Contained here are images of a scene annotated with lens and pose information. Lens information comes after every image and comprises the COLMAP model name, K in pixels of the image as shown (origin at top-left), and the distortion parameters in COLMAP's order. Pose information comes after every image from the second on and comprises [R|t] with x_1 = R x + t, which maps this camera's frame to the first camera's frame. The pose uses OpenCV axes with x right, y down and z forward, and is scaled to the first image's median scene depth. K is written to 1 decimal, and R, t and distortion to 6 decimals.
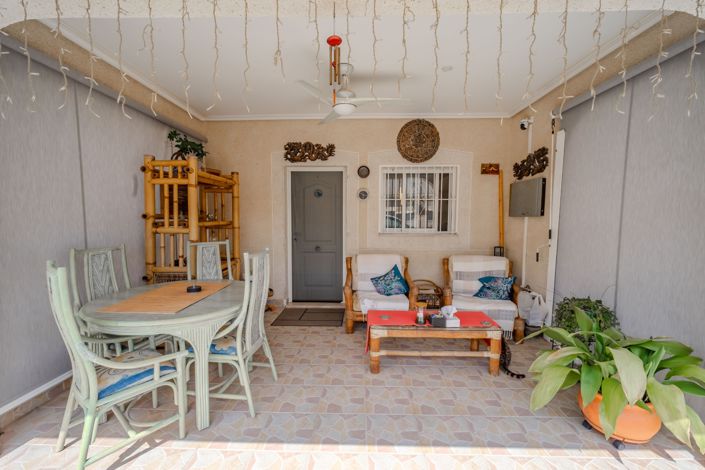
lens RADIAL K [[291.5, 0, 349.5], [0, 291.5, 239.0], [0, 0, 1]] dist [-0.007824, 0.001625]
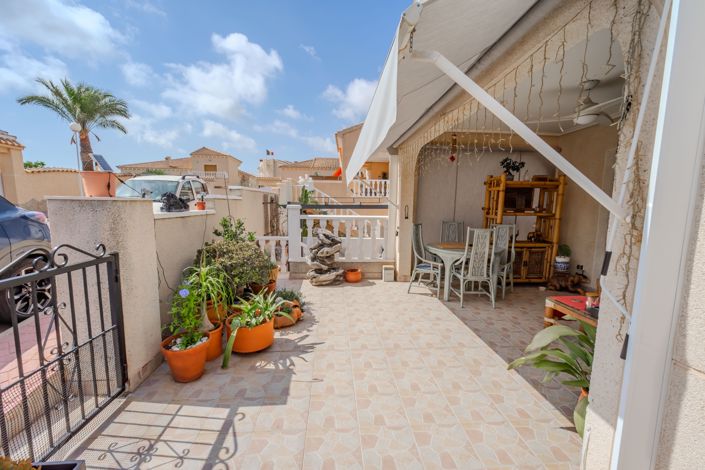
lens RADIAL K [[291.5, 0, 352.4], [0, 291.5, 236.4], [0, 0, 1]] dist [-0.007824, 0.001625]
pose [[0.094736, 0.117331, -0.988564, 0.792104], [-0.091013, 0.989892, 0.108767, -0.019393], [0.991333, 0.079668, 0.104457, -0.011632]]
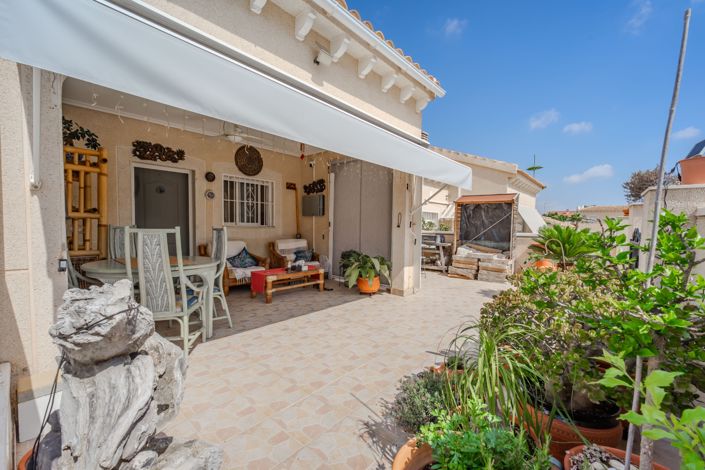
lens RADIAL K [[275.2, 0, 352.6], [0, 275.2, 237.5], [0, 0, 1]] dist [-0.003541, -0.000422]
pose [[0.645916, -0.027081, 0.762928, -0.518569], [0.044612, 0.999002, -0.002310, 0.068846], [-0.762104, 0.035528, 0.646480, -0.262037]]
